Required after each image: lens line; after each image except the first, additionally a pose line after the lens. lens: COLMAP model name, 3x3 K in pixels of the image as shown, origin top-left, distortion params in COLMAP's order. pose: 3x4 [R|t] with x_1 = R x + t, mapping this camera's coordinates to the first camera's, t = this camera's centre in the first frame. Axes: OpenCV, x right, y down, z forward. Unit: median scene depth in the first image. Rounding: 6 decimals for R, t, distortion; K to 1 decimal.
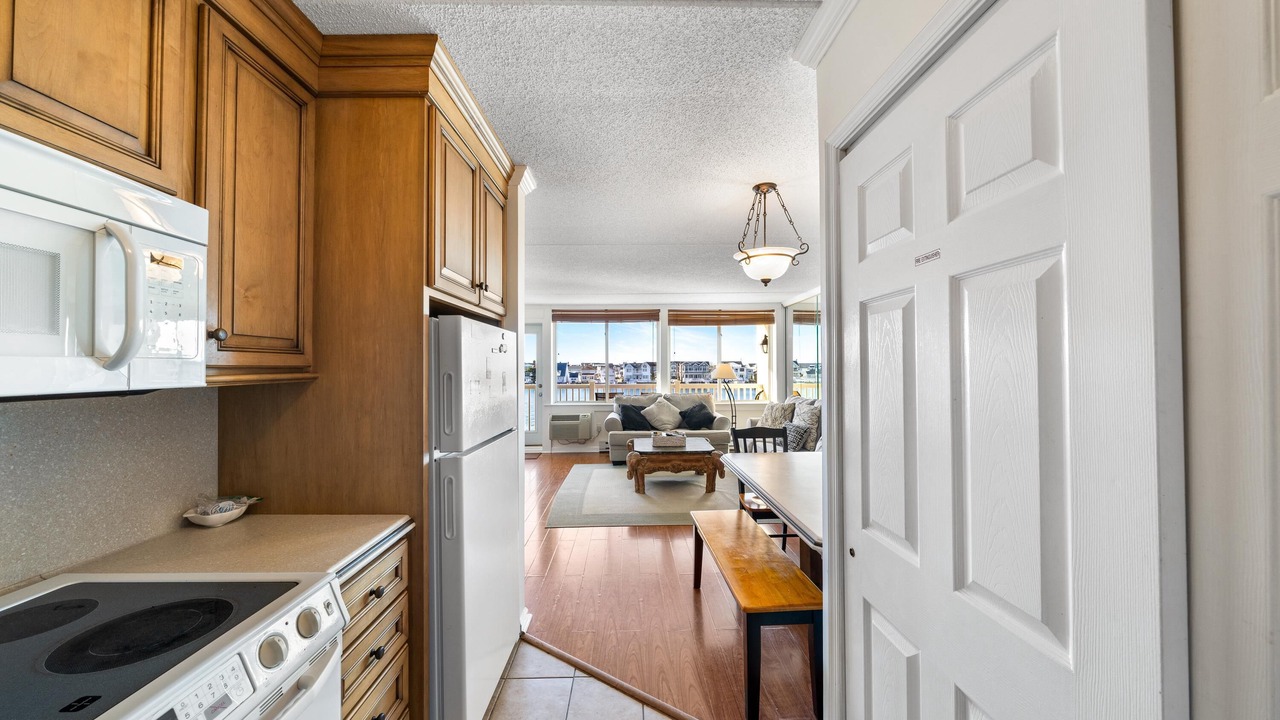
lens RADIAL K [[481.1, 0, 645.9], [0, 481.1, 379.2], [0, 0, 1]] dist [-0.001342, -0.000232]
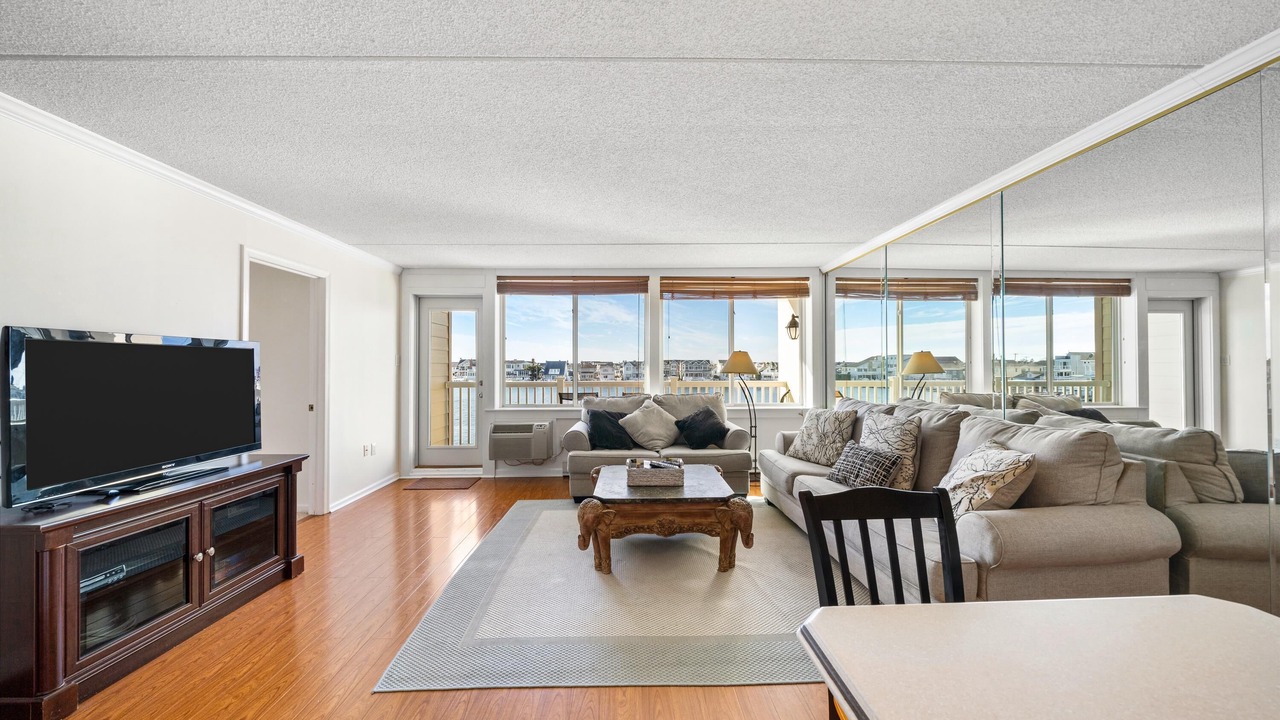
lens RADIAL K [[481.1, 0, 645.9], [0, 481.1, 379.2], [0, 0, 1]] dist [-0.001342, -0.000232]
pose [[0.999998, 0.001759, -0.000650, 0.027090], [-0.001757, 0.999995, 0.002740, 0.006032], [0.000655, -0.002739, 0.999996, 0.303182]]
